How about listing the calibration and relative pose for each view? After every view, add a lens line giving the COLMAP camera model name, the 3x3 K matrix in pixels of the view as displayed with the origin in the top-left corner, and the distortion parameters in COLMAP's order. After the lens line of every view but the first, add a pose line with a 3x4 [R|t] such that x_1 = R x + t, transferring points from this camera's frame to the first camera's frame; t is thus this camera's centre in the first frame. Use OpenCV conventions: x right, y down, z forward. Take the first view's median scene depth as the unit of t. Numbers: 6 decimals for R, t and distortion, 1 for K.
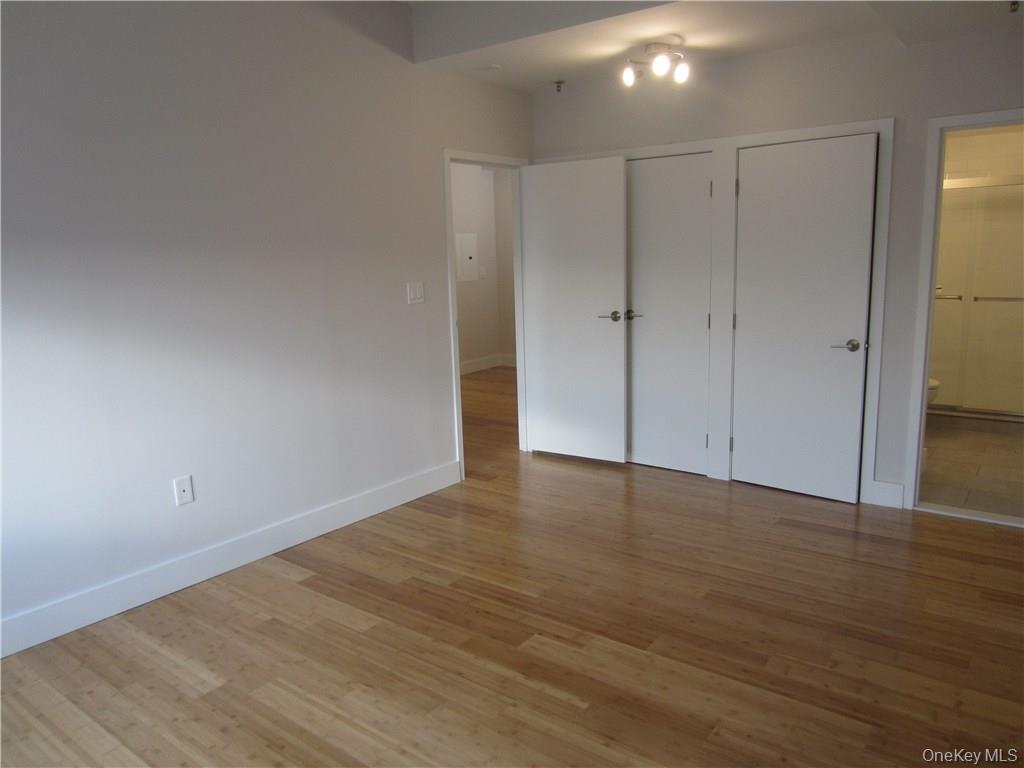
lens RADIAL K [[731.1, 0, 516.6], [0, 731.1, 385.1], [0, 0, 1]] dist [-0.020104, 0.000660]
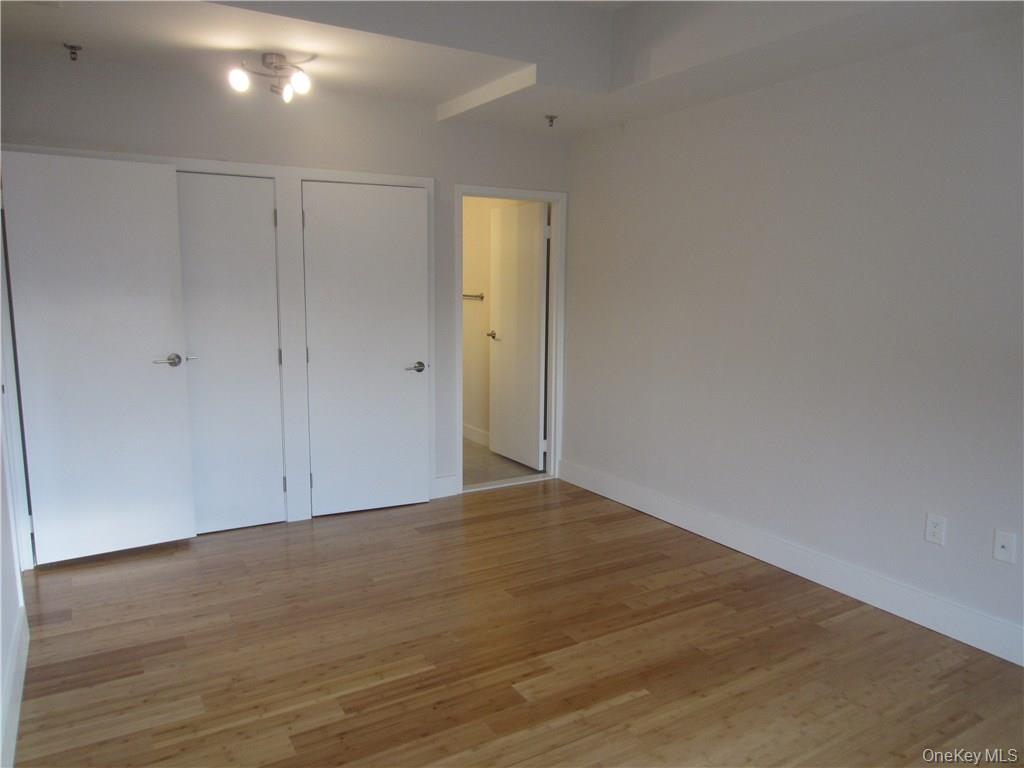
lens RADIAL K [[731.1, 0, 516.6], [0, 731.1, 385.1], [0, 0, 1]] dist [-0.020104, 0.000660]
pose [[0.369921, -0.100941, 0.923563, -0.651417], [0.147004, 0.987917, 0.049094, -0.069774], [-0.917359, 0.117606, 0.380290, 0.482966]]
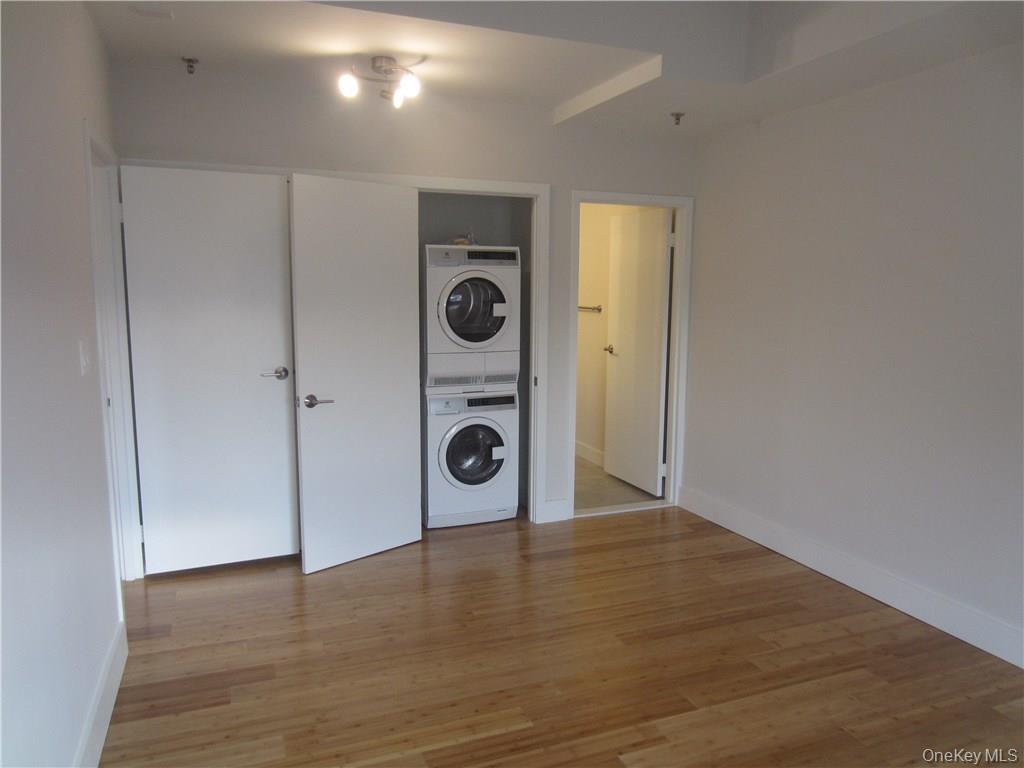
lens RADIAL K [[731.1, 0, 516.6], [0, 731.1, 385.1], [0, 0, 1]] dist [-0.020104, 0.000660]
pose [[0.517113, -0.079506, 0.852217, -0.568063], [0.131272, 0.991263, 0.012824, -0.079889], [-0.845791, 0.105240, 0.523032, 0.510109]]
